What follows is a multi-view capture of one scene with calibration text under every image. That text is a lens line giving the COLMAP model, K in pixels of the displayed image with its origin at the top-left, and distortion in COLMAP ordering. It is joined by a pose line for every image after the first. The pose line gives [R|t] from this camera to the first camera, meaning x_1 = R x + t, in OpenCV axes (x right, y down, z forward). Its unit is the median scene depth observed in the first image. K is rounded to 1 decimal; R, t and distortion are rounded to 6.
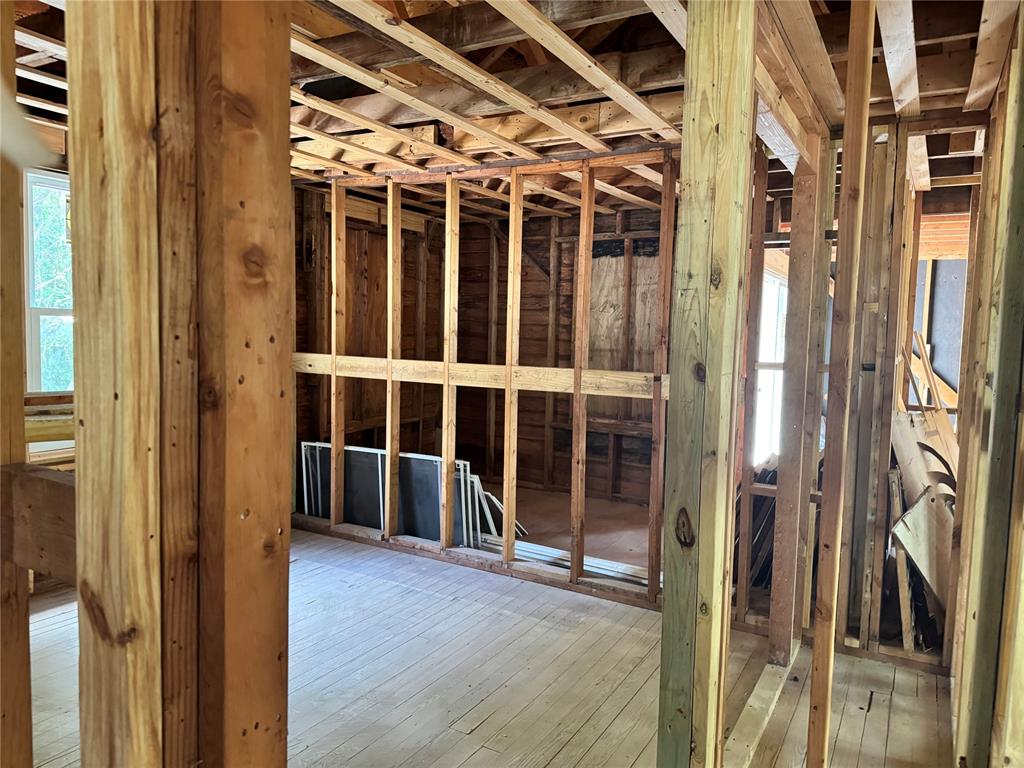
lens RADIAL K [[721.9, 0, 510.2], [0, 721.9, 381.6], [0, 0, 1]] dist [0.070708, -0.079805]
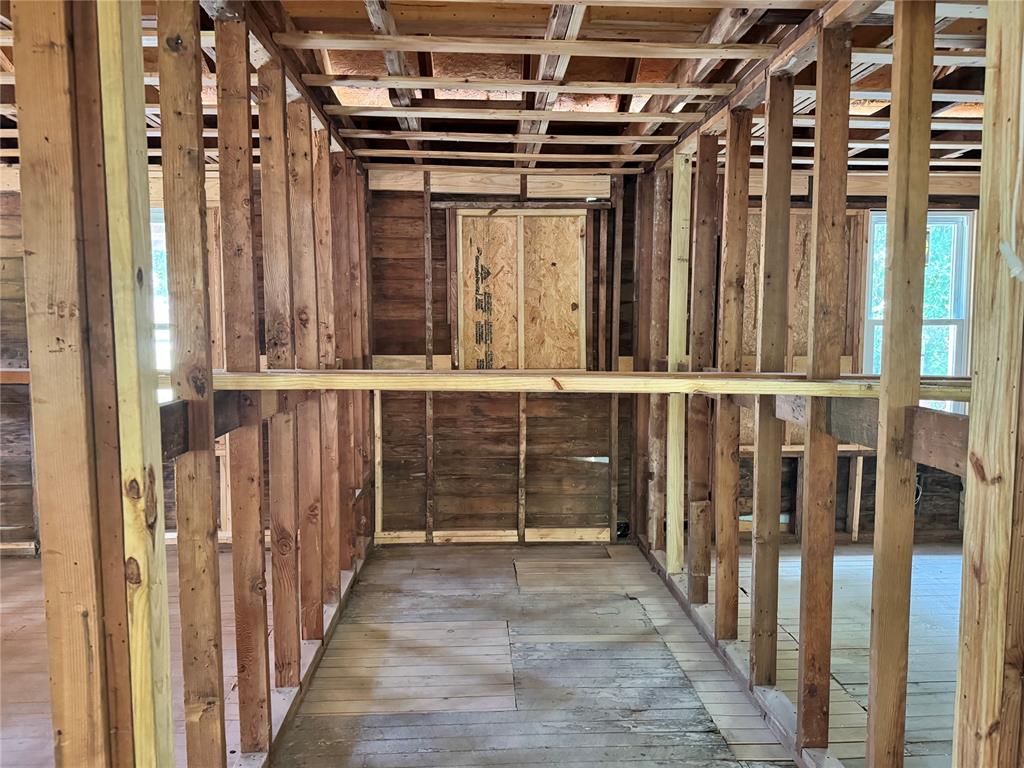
lens RADIAL K [[721.9, 0, 505.5], [0, 721.9, 384.3], [0, 0, 1]] dist [0.070708, -0.079805]
pose [[0.541308, 0.040791, -0.839834, 0.416099], [-0.046284, 0.998754, 0.018678, 0.111324], [0.839549, 0.028761, 0.542522, -1.203018]]
